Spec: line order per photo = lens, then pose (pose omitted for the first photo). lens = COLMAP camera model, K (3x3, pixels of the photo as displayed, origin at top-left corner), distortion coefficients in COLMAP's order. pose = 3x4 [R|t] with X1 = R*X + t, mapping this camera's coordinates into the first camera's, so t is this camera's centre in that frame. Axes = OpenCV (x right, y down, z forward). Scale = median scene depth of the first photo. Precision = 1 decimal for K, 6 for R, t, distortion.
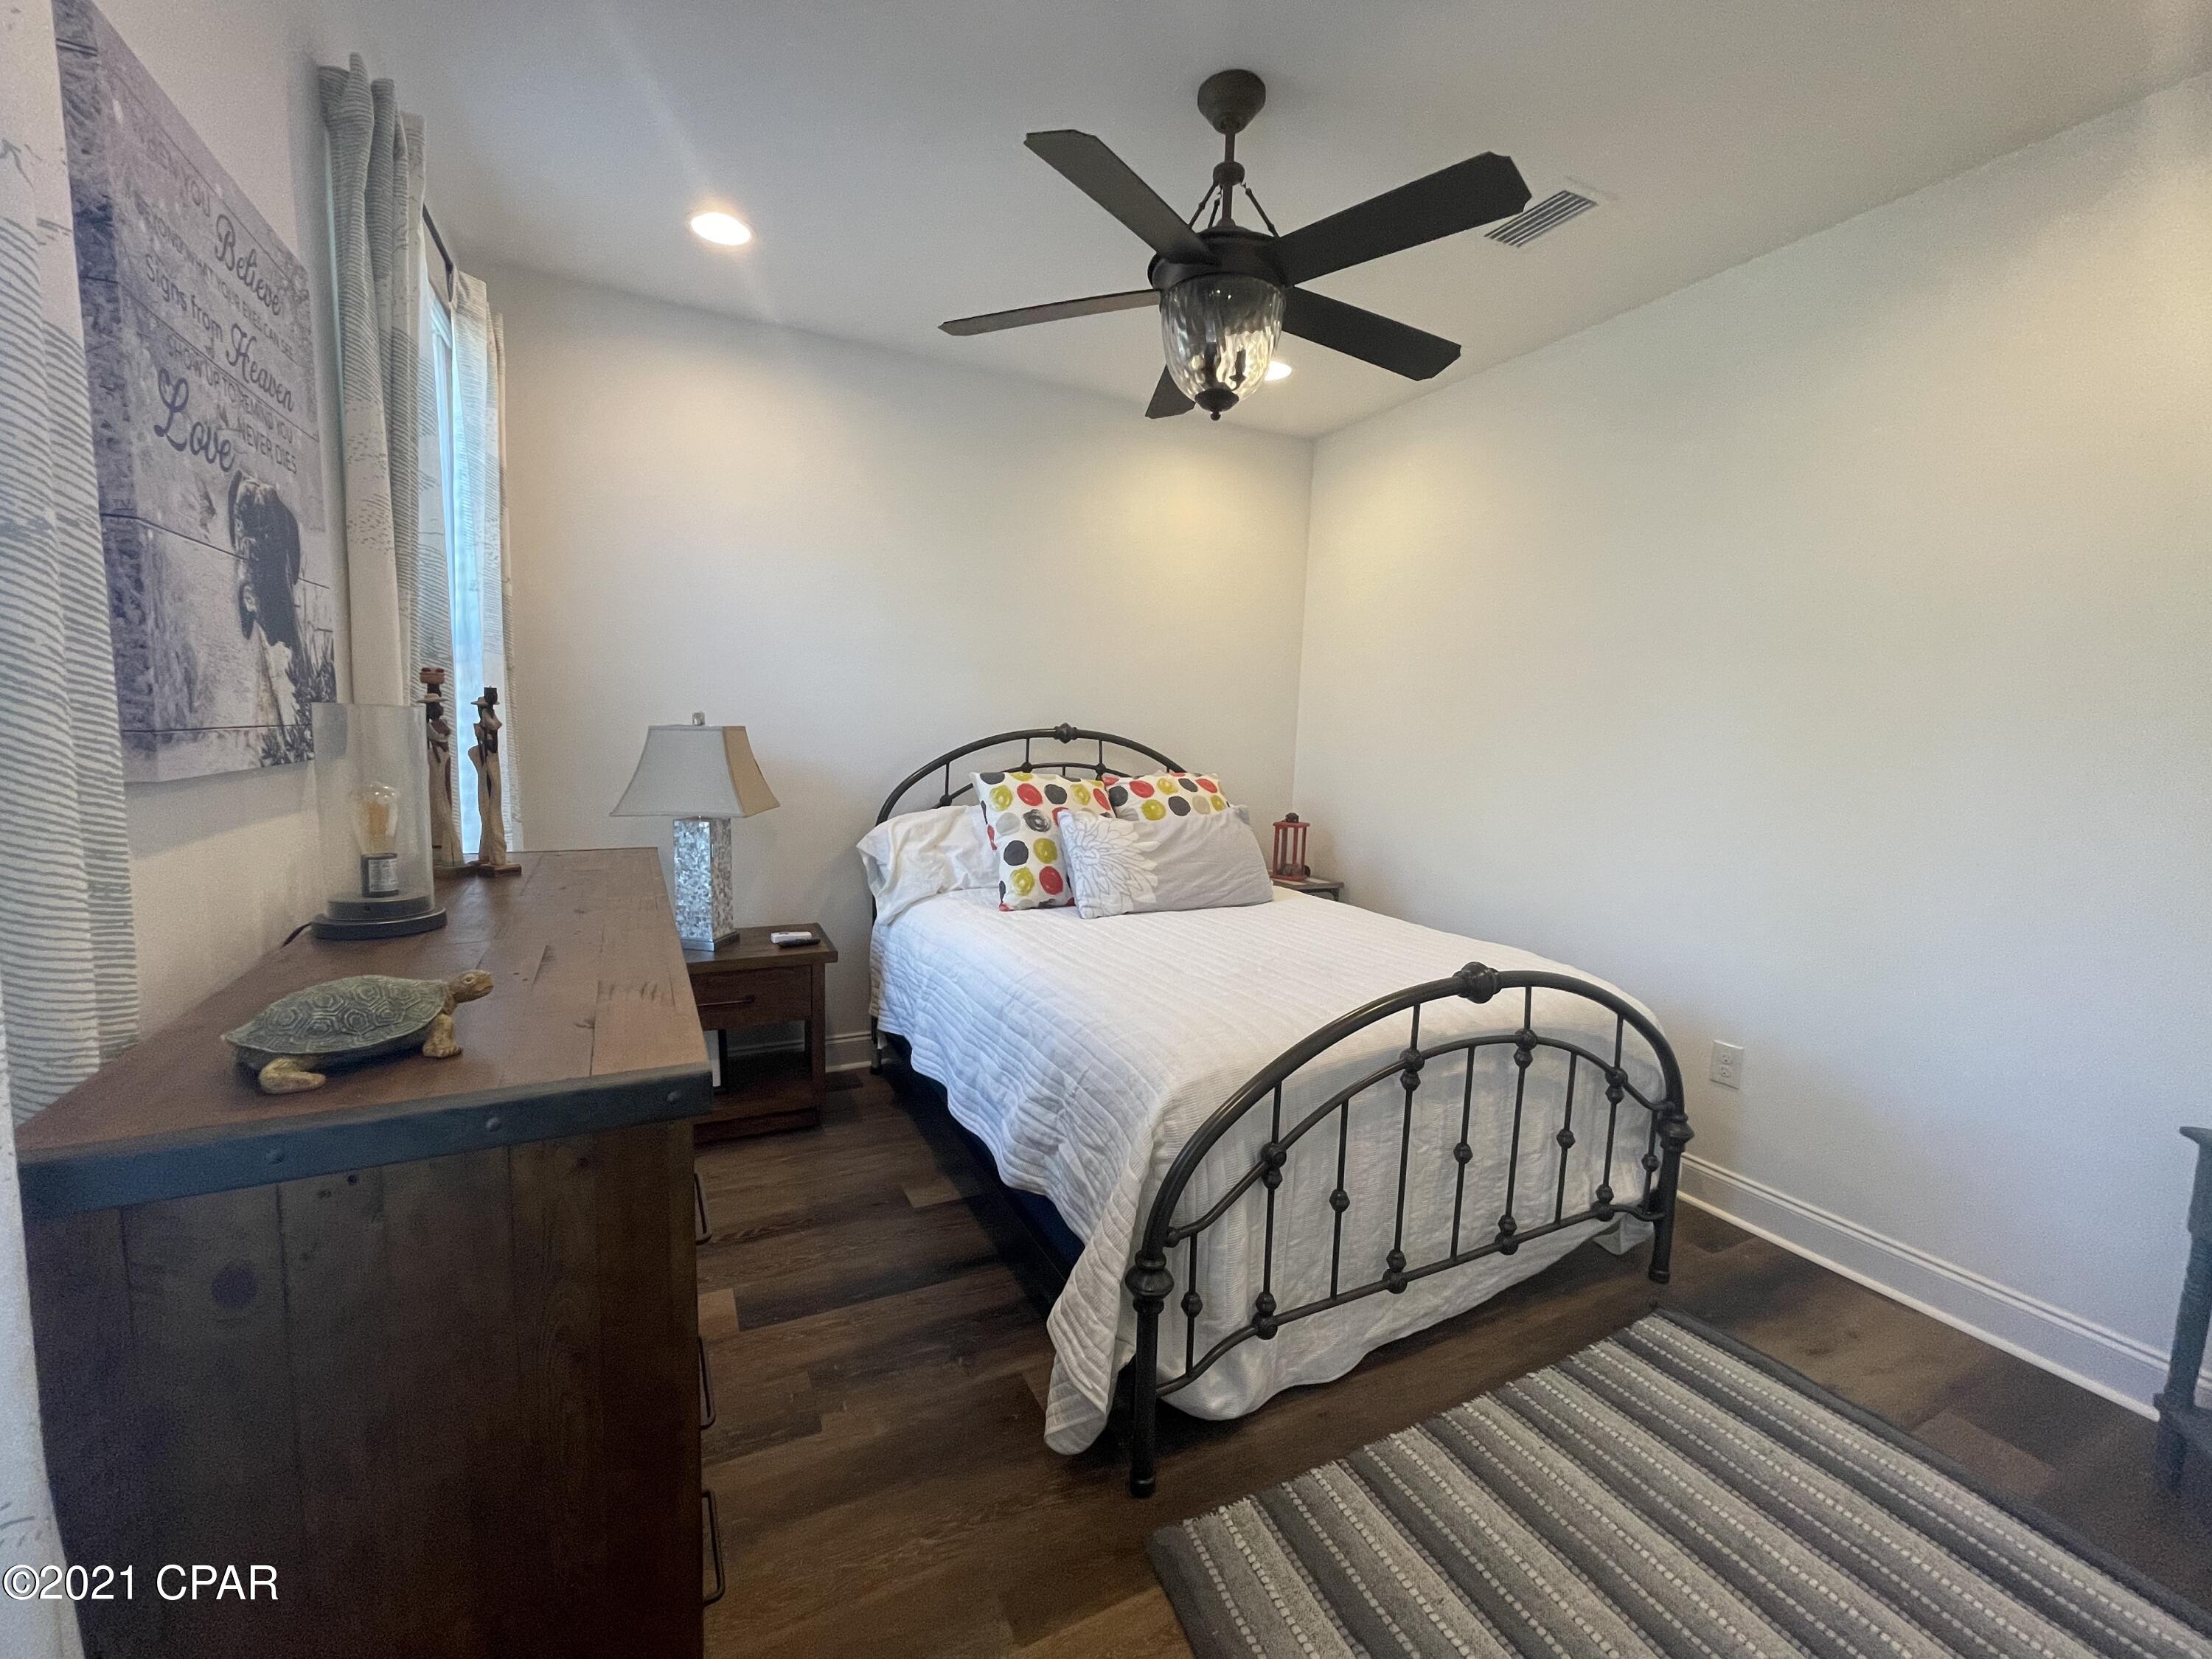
lens RADIAL K [[895.8, 0, 1096.9], [0, 895.8, 832.2], [0, 0, 1]] dist [0.001454, -0.000347]
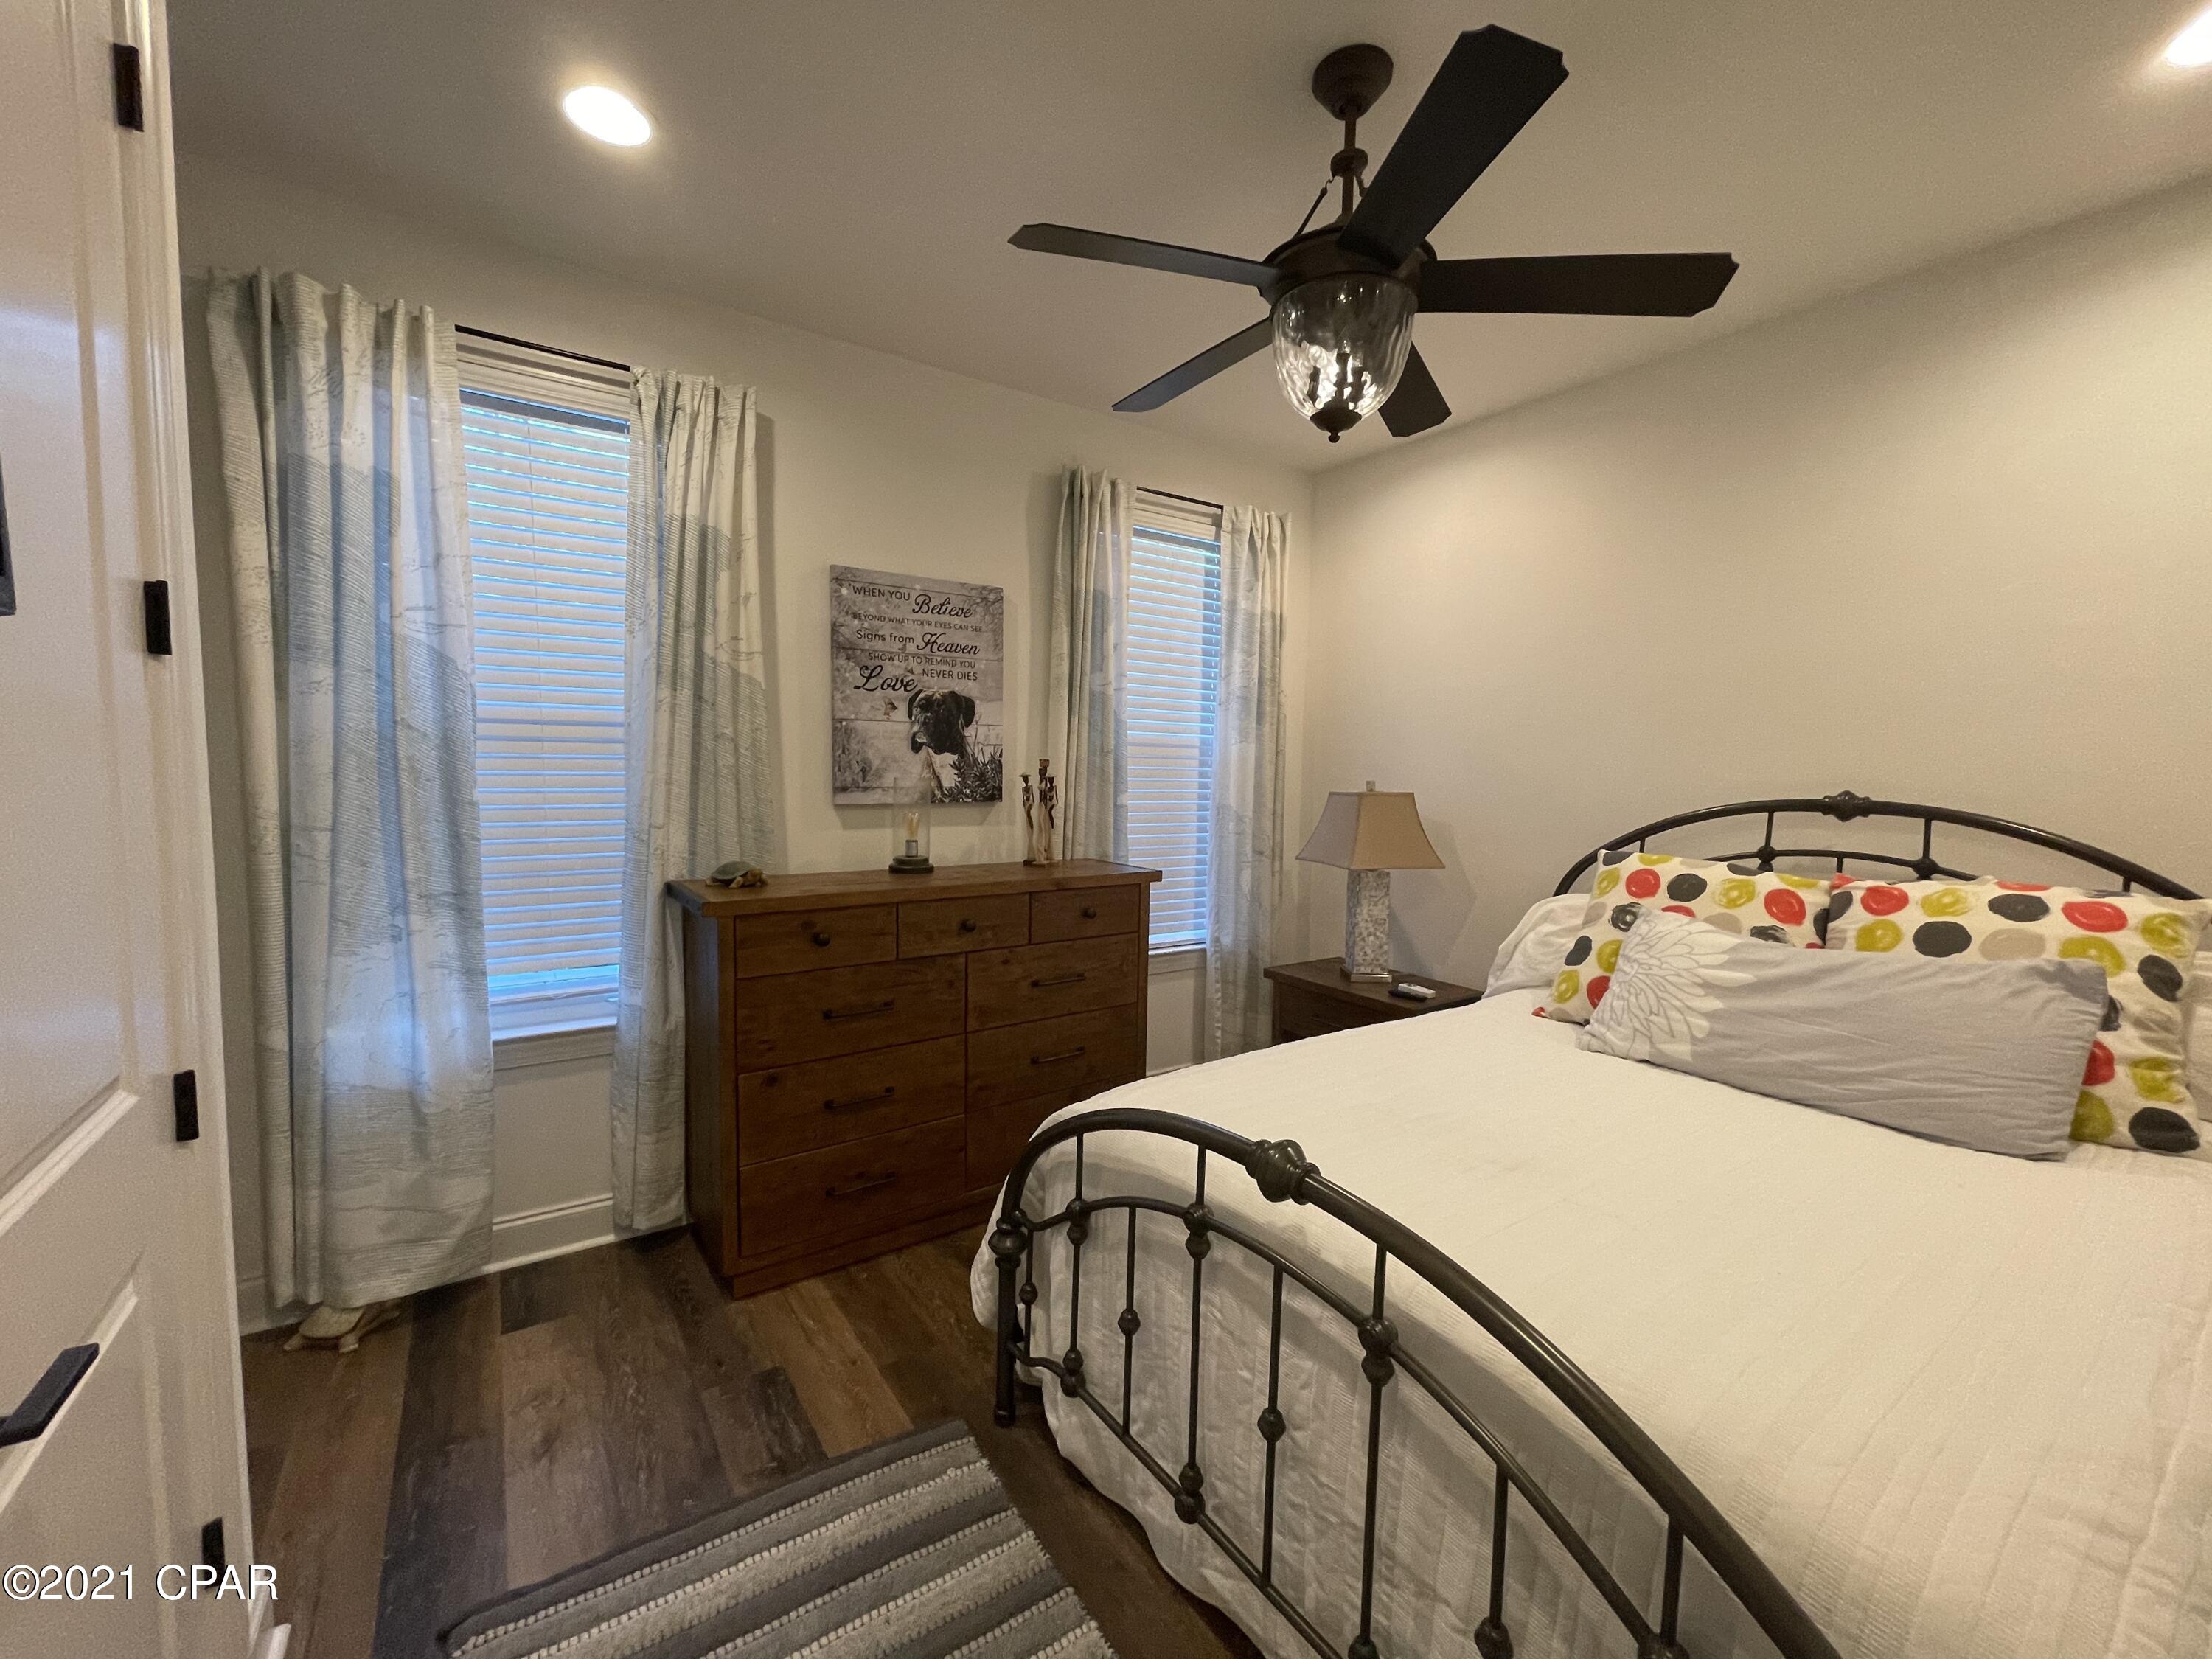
lens RADIAL K [[903.4, 0, 1097.7], [0, 903.4, 846.3], [0, 0, 1]] dist [-0.001230, -0.000174]
pose [[0.121694, 0.059245, -0.990798, 1.033054], [-0.126526, 0.991000, 0.043716, -0.079403], [0.984470, 0.120041, 0.128095, 0.737660]]
